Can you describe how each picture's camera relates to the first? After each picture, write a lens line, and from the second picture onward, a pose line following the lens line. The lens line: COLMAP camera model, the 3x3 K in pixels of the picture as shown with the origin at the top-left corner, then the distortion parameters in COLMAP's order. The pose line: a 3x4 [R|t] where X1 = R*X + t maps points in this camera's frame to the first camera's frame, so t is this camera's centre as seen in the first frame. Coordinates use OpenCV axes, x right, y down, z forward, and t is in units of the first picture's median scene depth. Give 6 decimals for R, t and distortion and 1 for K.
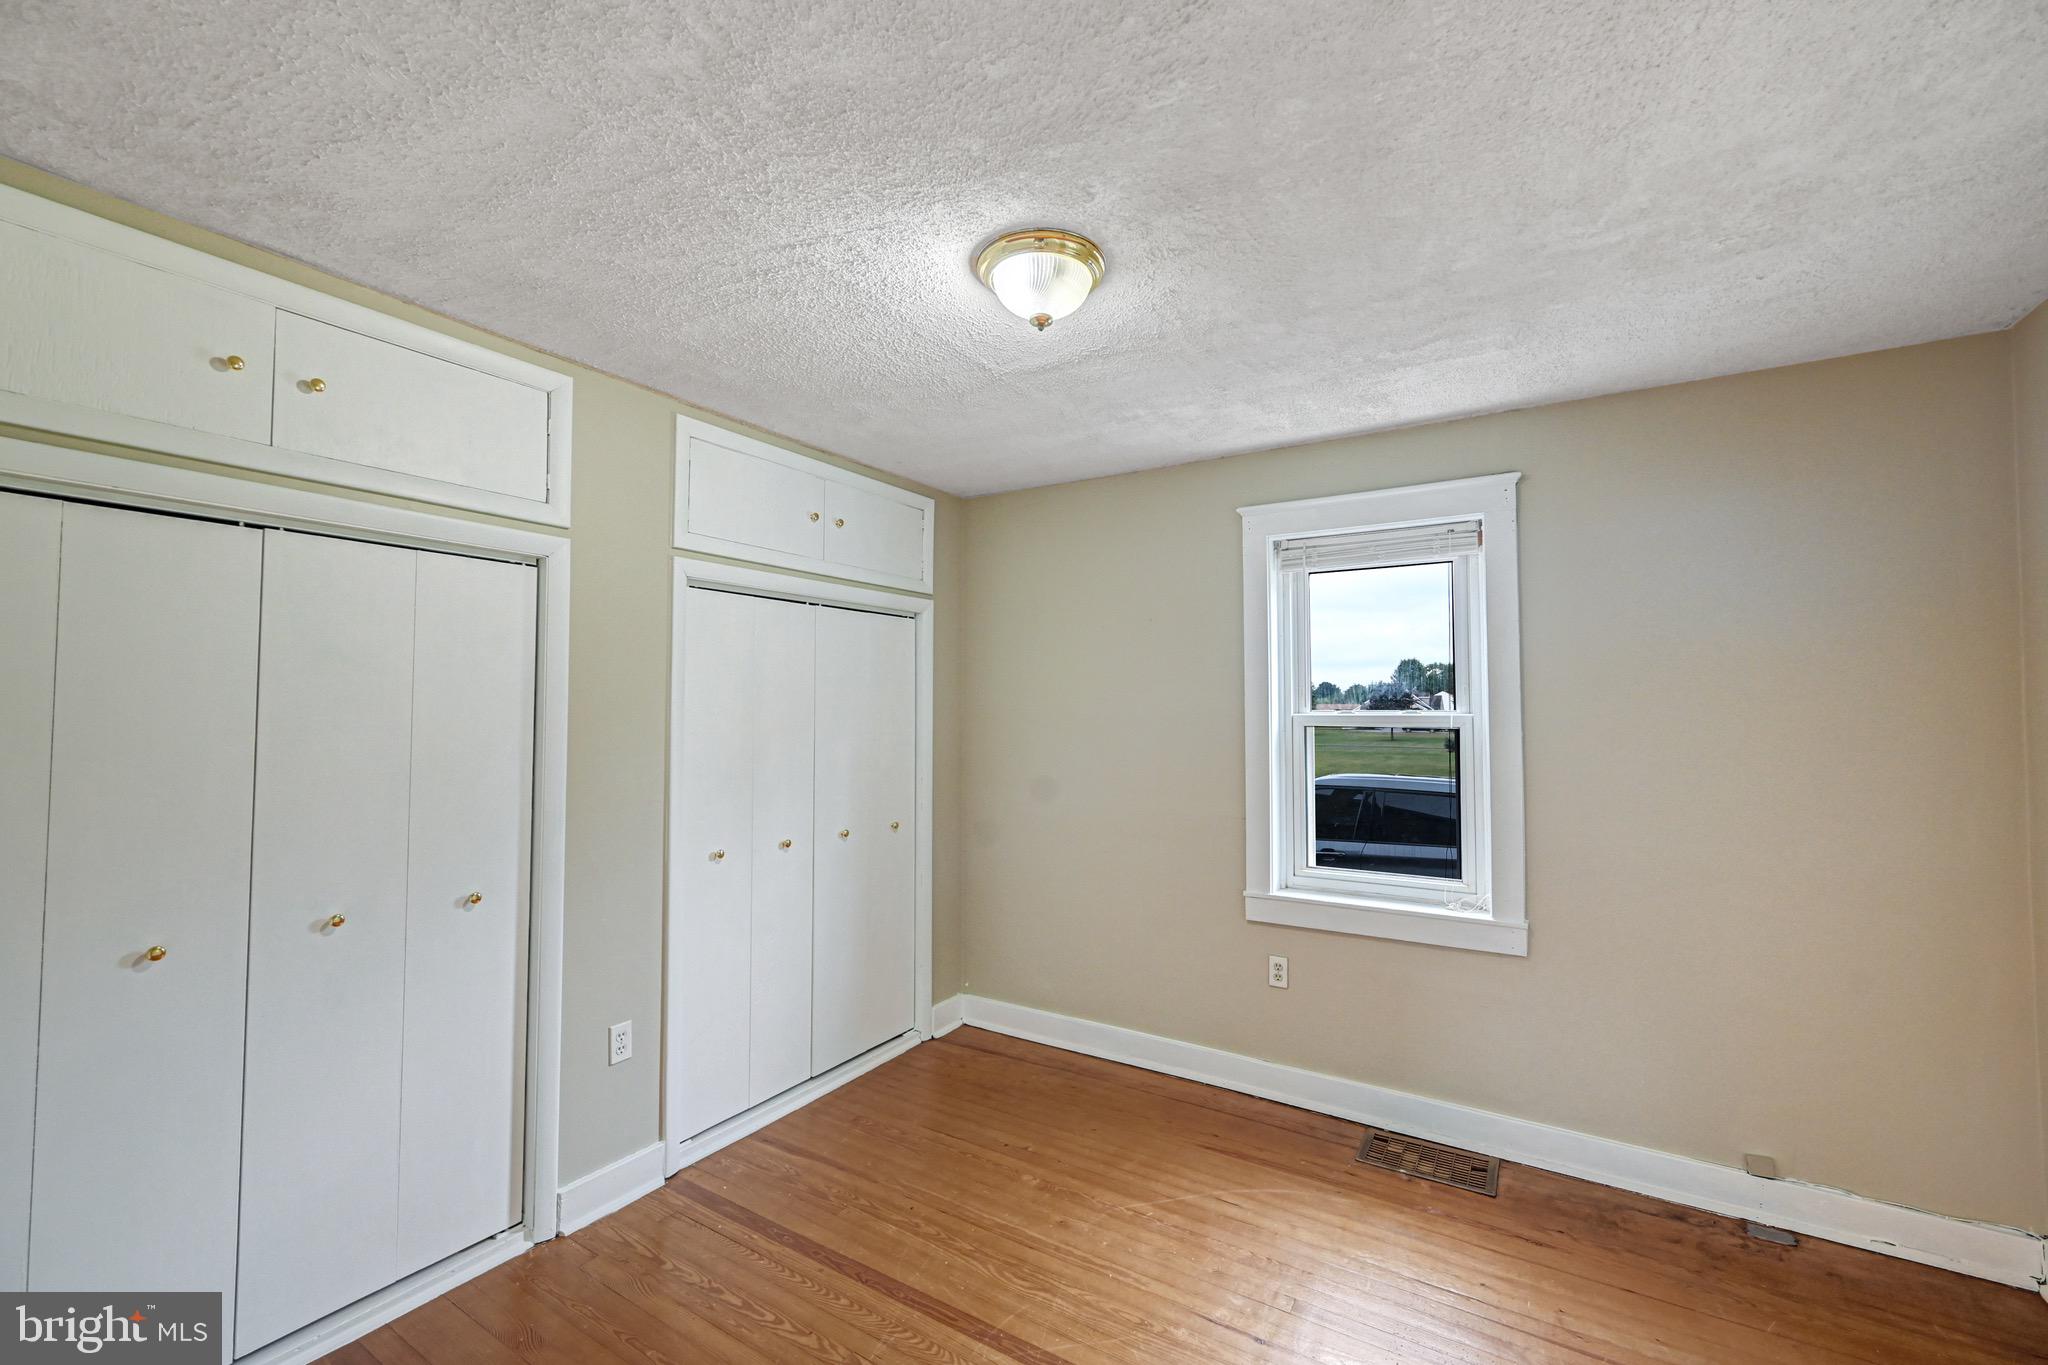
lens RADIAL K [[847.2, 0, 1018.5], [0, 847.2, 683.7], [0, 0, 1]] dist [-0.002618, 0.000156]
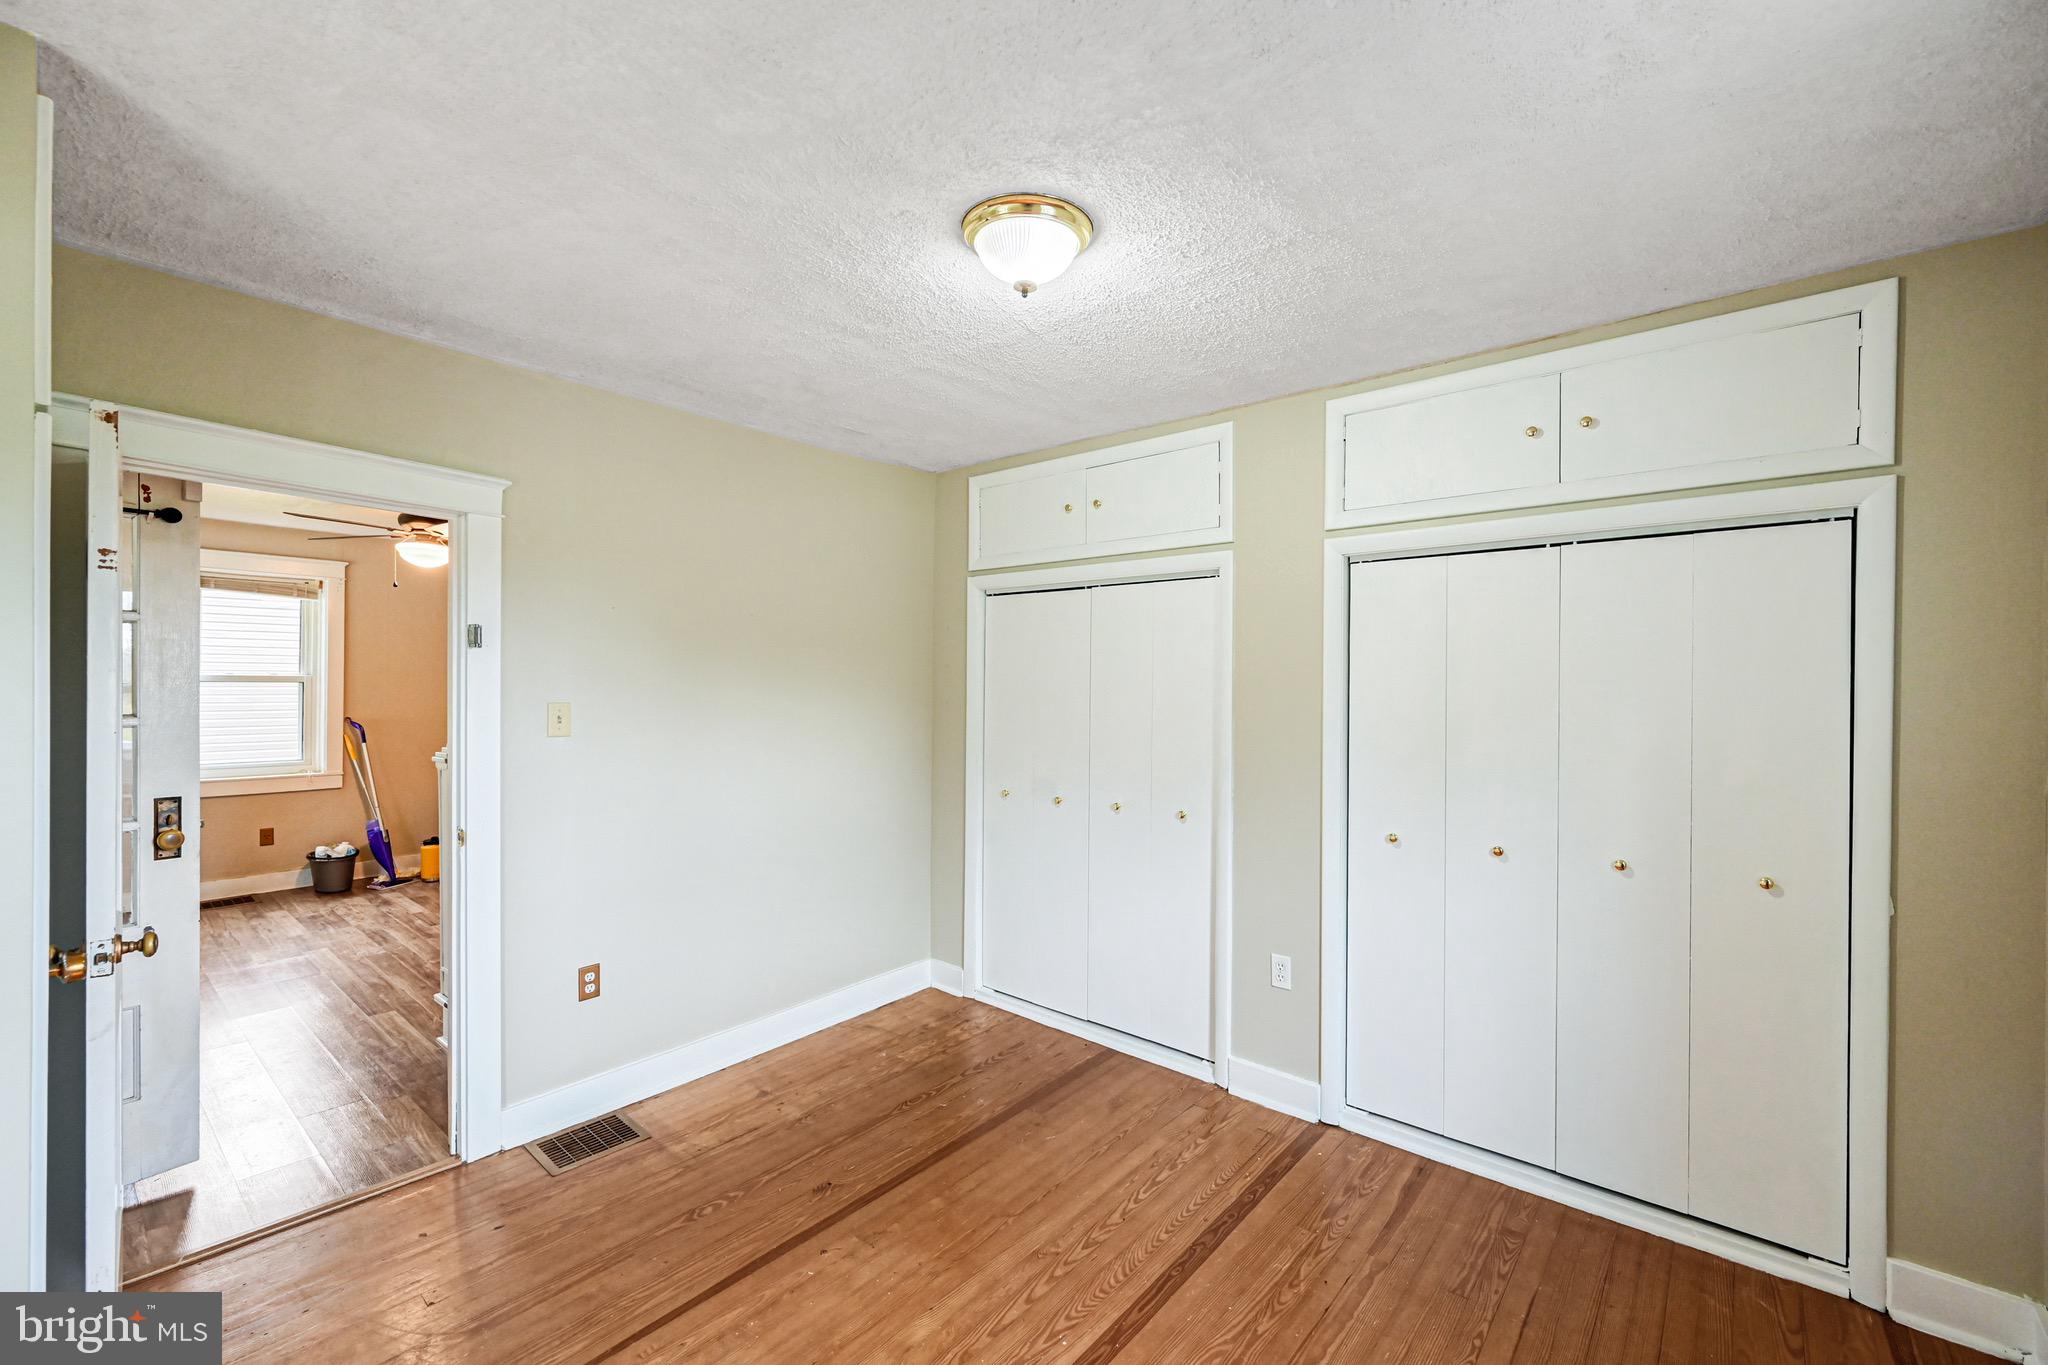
lens RADIAL K [[847.2, 0, 1018.5], [0, 847.2, 683.7], [0, 0, 1]] dist [-0.002618, 0.000156]
pose [[-0.142918, -0.006978, -0.989710, 0.750670], [0.021922, 0.999708, -0.010214, 0.034577], [0.989492, -0.023156, -0.142723, 0.840757]]
